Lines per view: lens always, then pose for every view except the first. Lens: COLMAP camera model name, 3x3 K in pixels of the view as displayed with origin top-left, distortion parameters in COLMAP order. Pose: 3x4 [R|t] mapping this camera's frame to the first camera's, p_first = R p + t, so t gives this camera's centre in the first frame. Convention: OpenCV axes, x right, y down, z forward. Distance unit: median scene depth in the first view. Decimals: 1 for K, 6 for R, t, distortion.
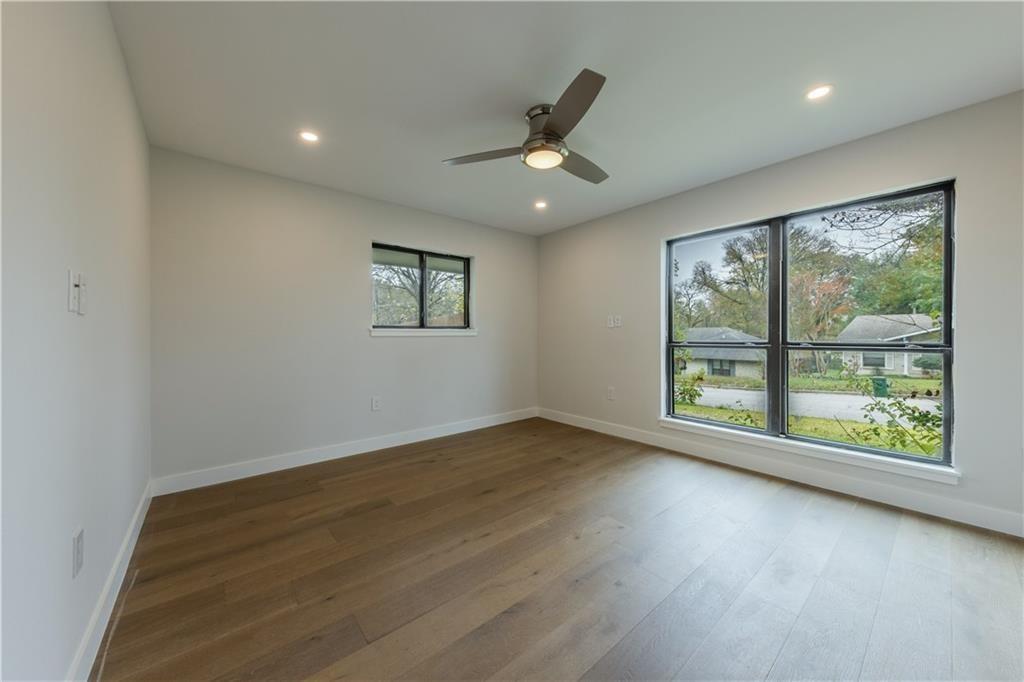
lens RADIAL K [[357.6, 0, 510.3], [0, 357.6, 334.3], [0, 0, 1]] dist [0.003503, -0.000133]
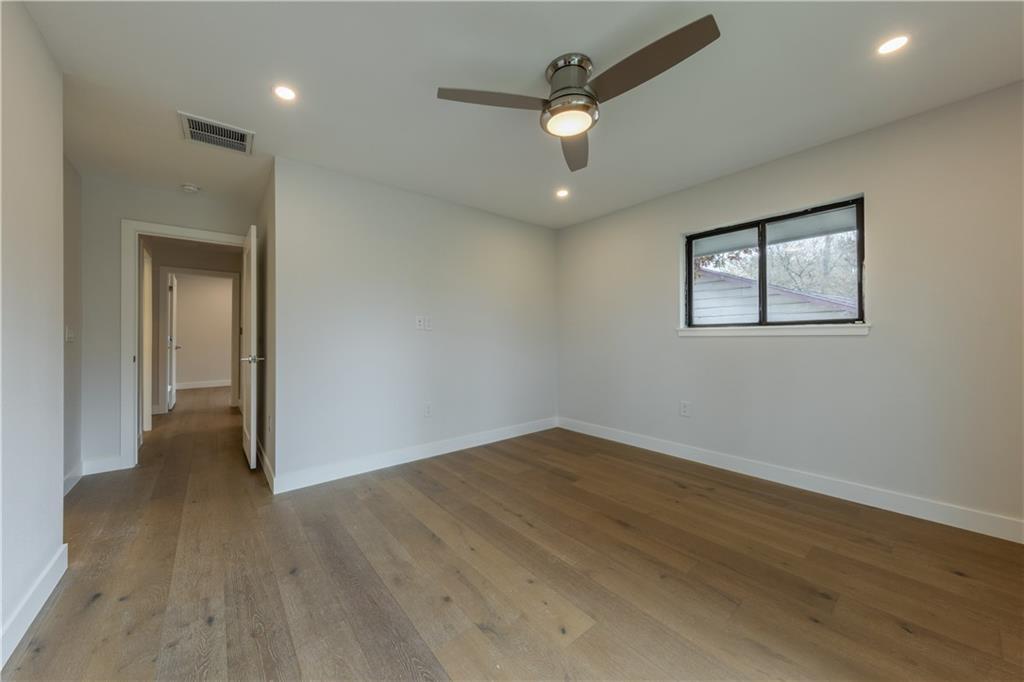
lens RADIAL K [[357.6, 0, 493.7], [0, 357.6, 336.6], [0, 0, 1]] dist [0.003503, -0.000133]
pose [[-0.031812, -0.002282, -0.999491, 0.711641], [0.009914, 0.999947, -0.002599, 0.001808], [0.999445, -0.009991, -0.031788, 0.661017]]
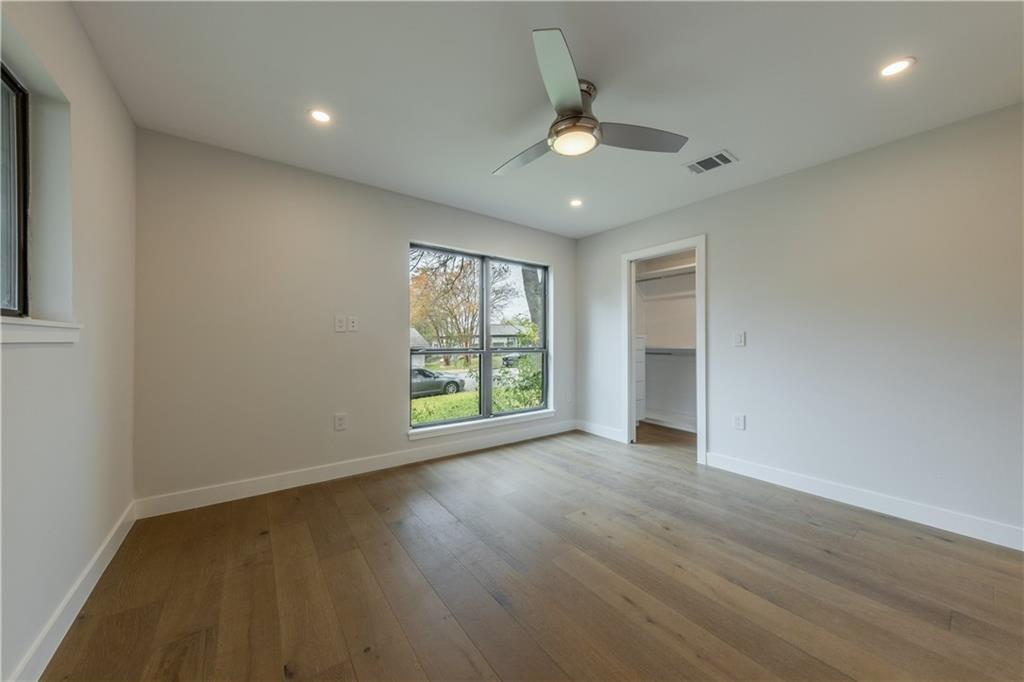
lens RADIAL K [[357.6, 0, 508.2], [0, 357.6, 338.3], [0, 0, 1]] dist [0.003503, -0.000133]
pose [[0.062431, 0.015830, 0.997924, -0.615524], [-0.004175, 0.999870, -0.015600, 0.006165], [-0.998041, -0.003192, 0.062489, 0.860453]]
